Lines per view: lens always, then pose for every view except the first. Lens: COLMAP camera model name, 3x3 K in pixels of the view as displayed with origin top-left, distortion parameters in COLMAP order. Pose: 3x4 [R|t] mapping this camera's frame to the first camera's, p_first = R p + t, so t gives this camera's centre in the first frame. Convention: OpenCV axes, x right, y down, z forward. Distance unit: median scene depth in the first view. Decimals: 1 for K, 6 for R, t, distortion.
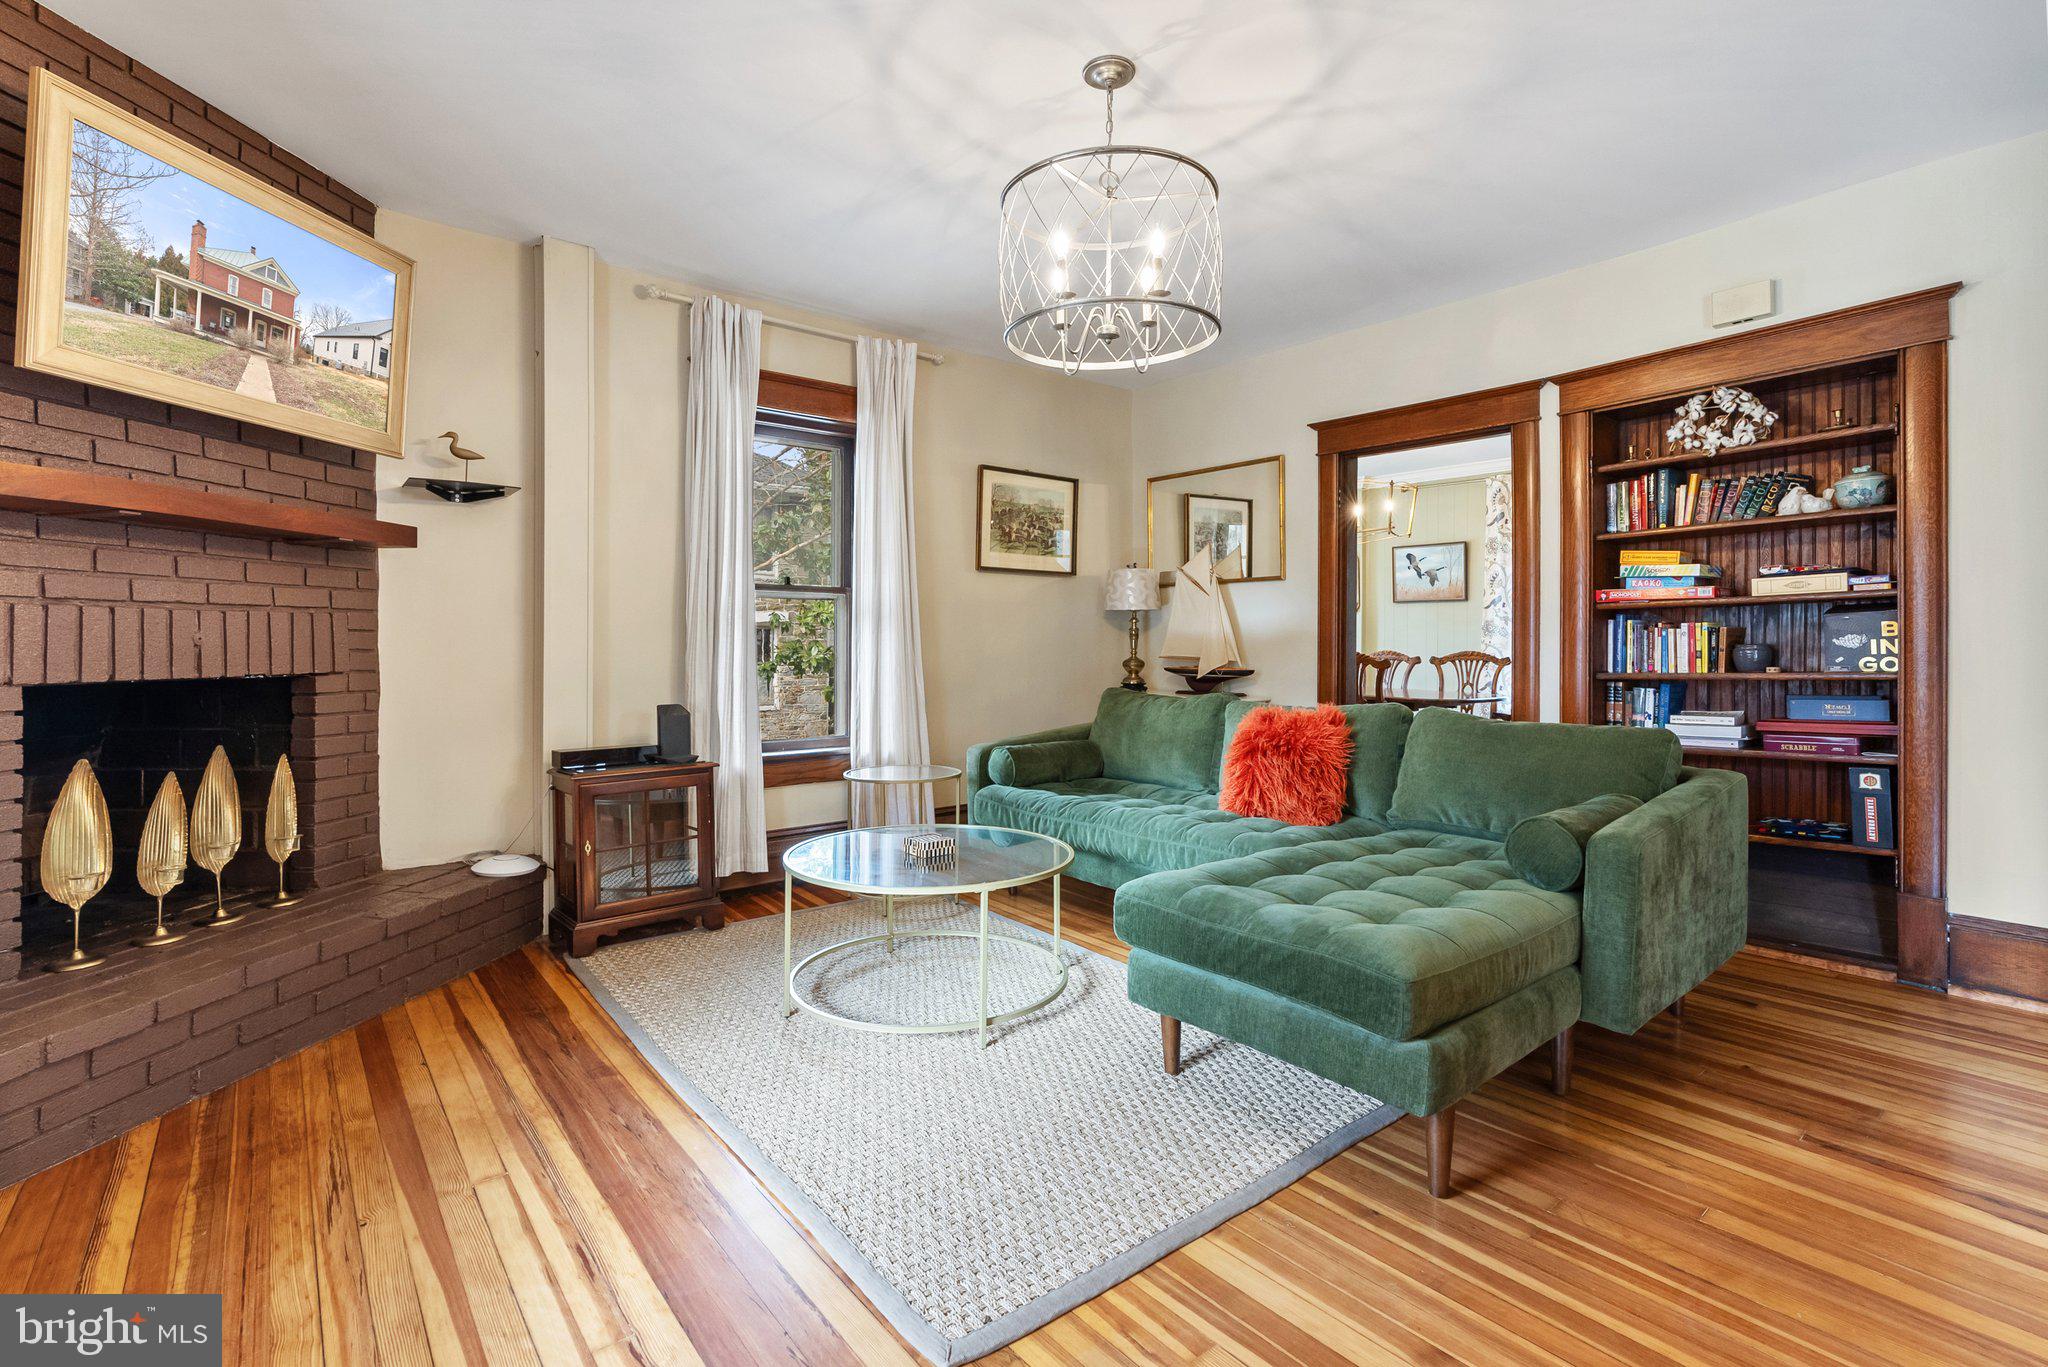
lens RADIAL K [[937.9, 0, 1029.4], [0, 937.9, 636.4], [0, 0, 1]] dist [-0.000886, 0.000524]
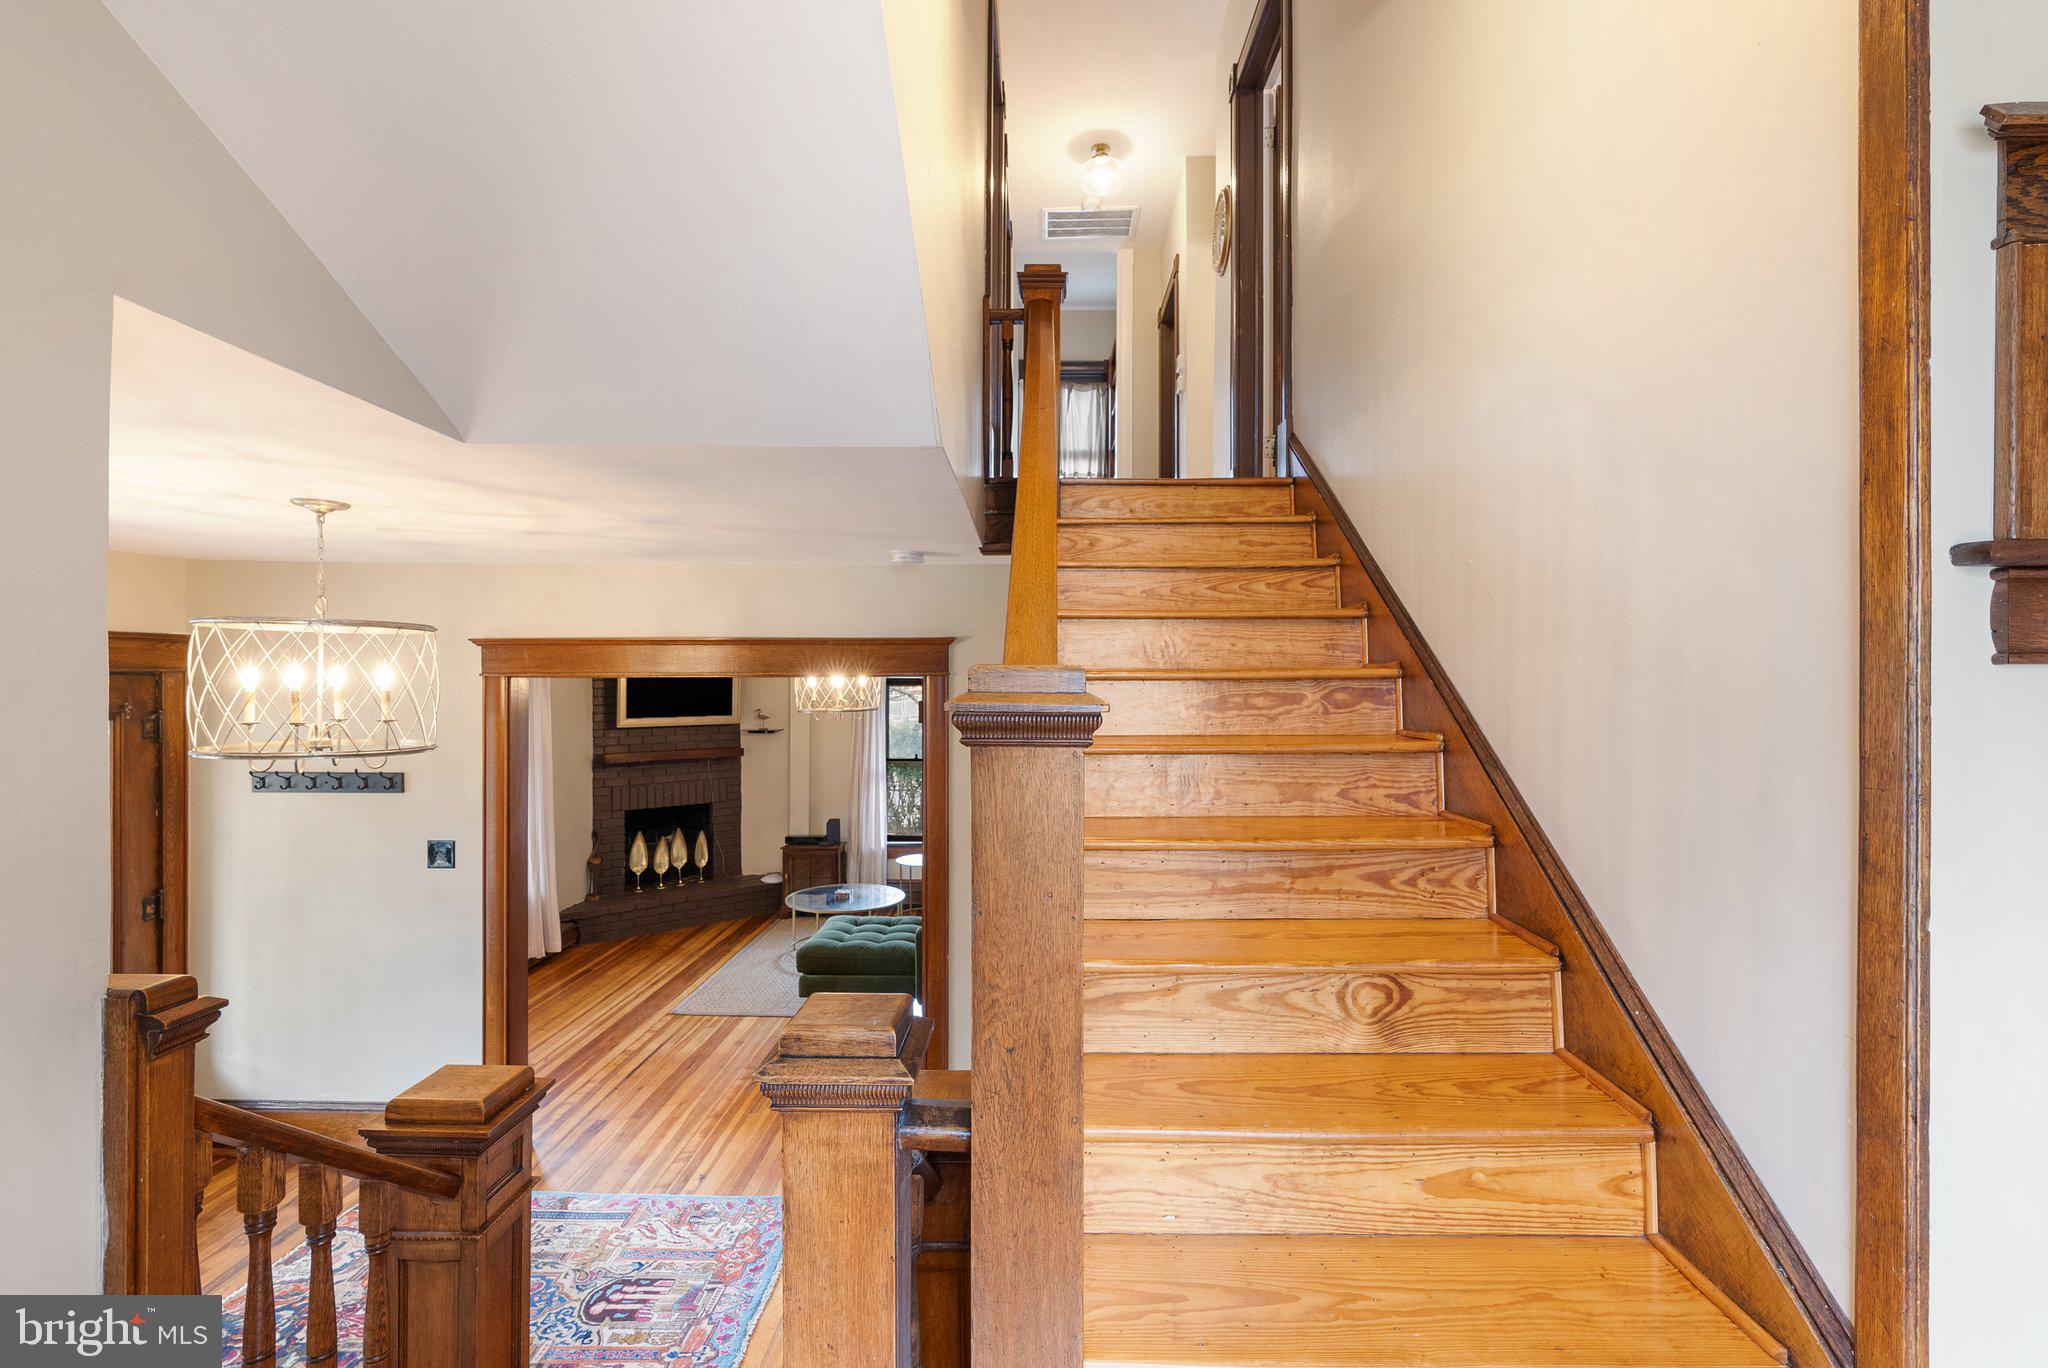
lens RADIAL K [[936.2, 0, 1030.2], [0, 936.2, 672.8], [0, 0, 1]] dist [-0.001313, -0.000663]
pose [[0.759429, -0.007875, -0.650543, 1.793934], [0.009041, 0.999958, -0.001550, -0.335572], [0.650528, -0.004704, 0.759468, -0.521170]]
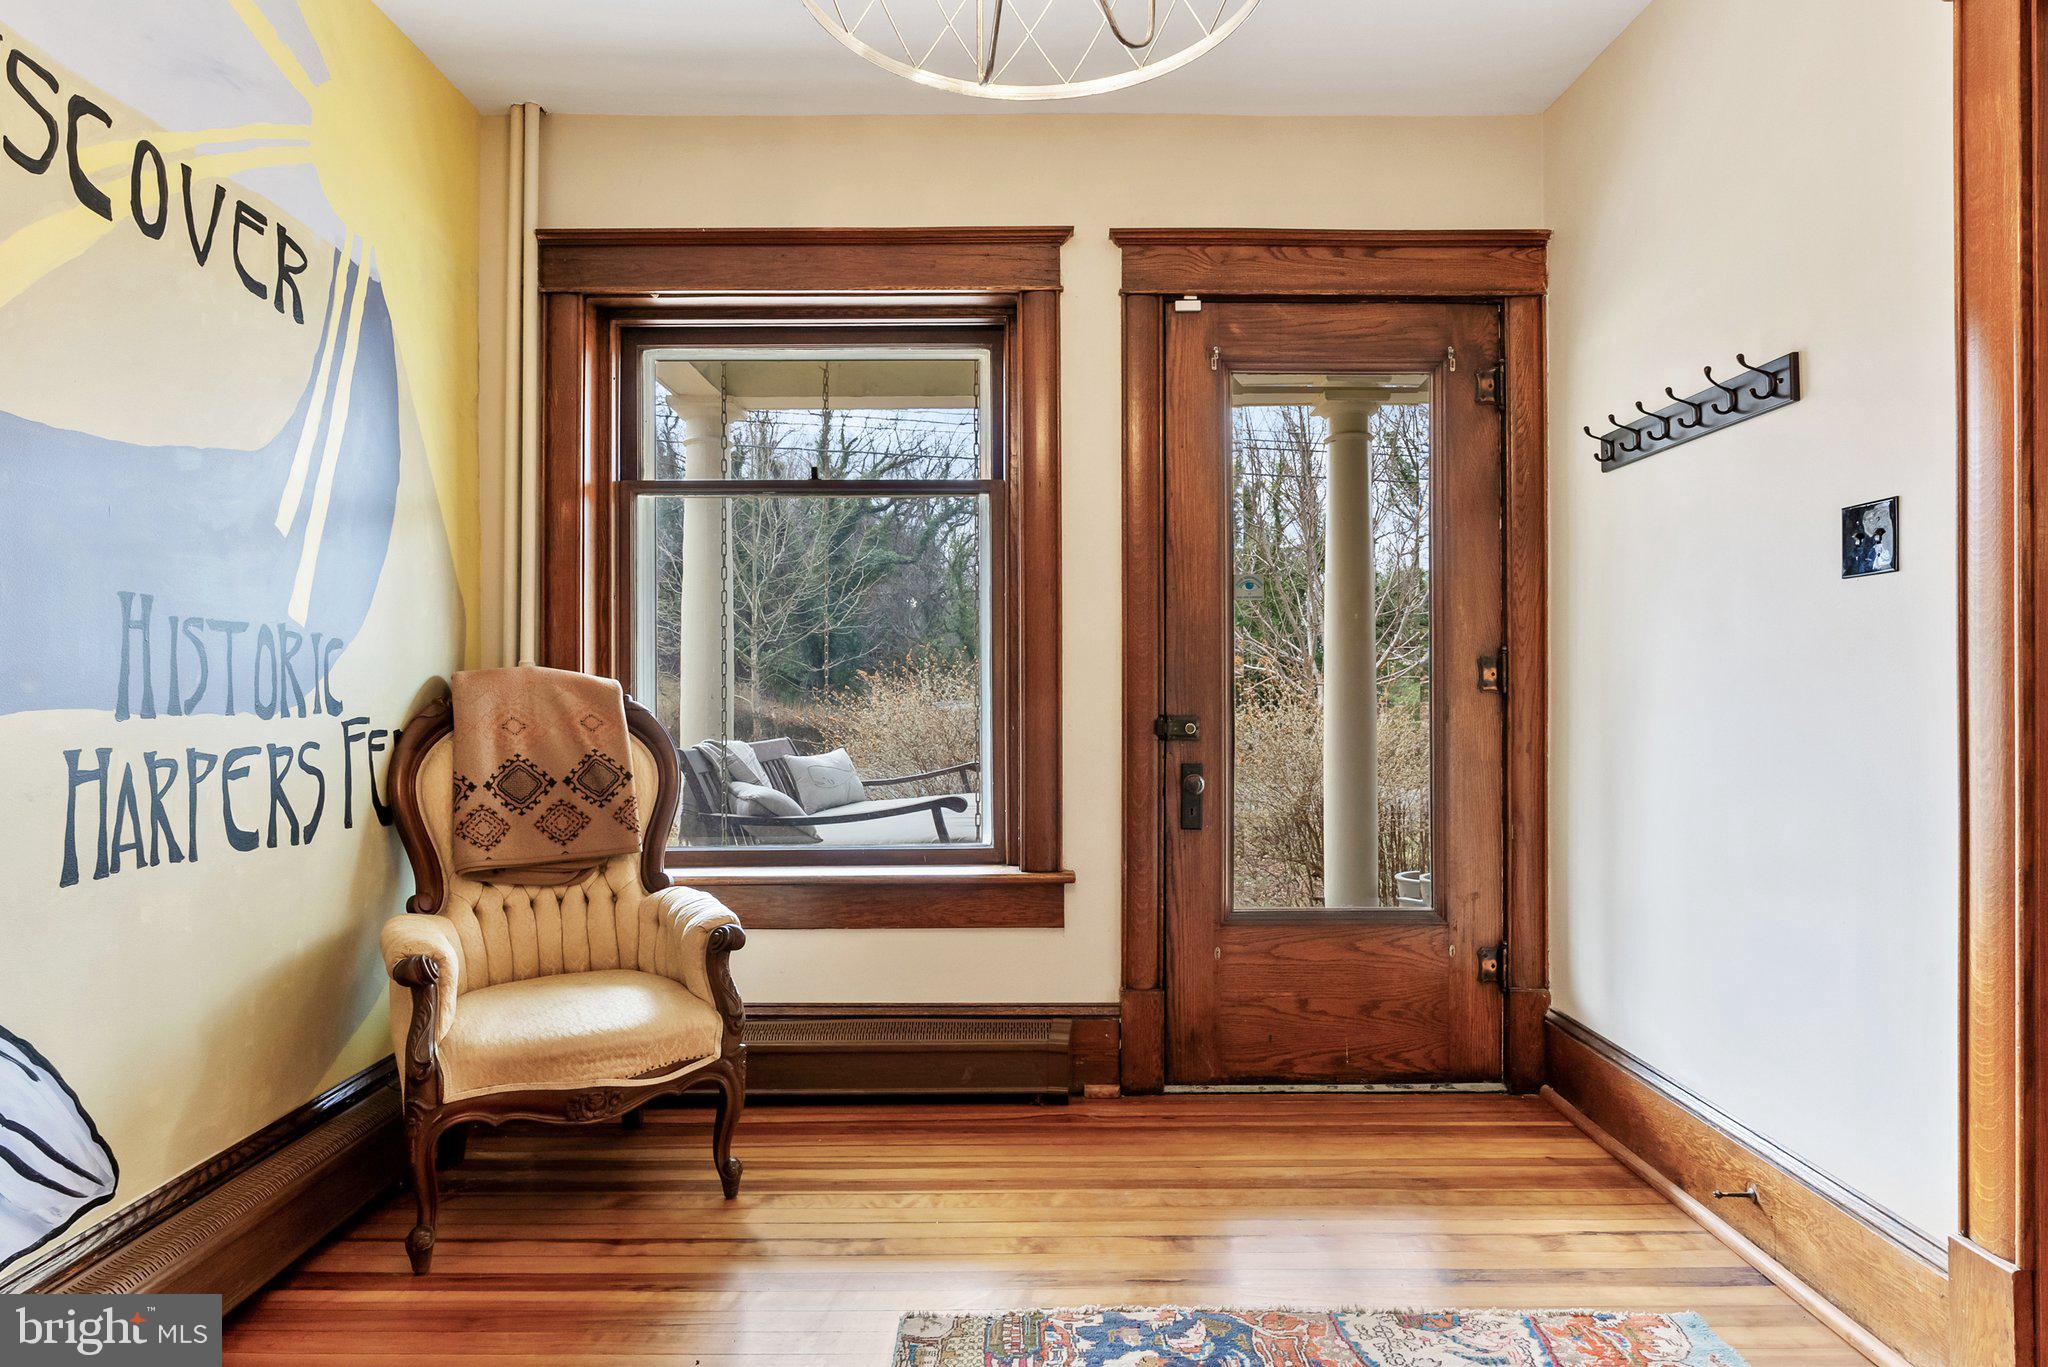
lens RADIAL K [[1140.2, 0, 1021.7], [0, 1140.2, 675.7], [0, 0, 1]] dist [-0.014236, 0.007993]
pose [[-0.620668, -0.011491, -0.783989, 1.034633], [0.002751, 0.999855, -0.016833, 0.000767], [0.784068, -0.012604, -0.620546, -0.031301]]
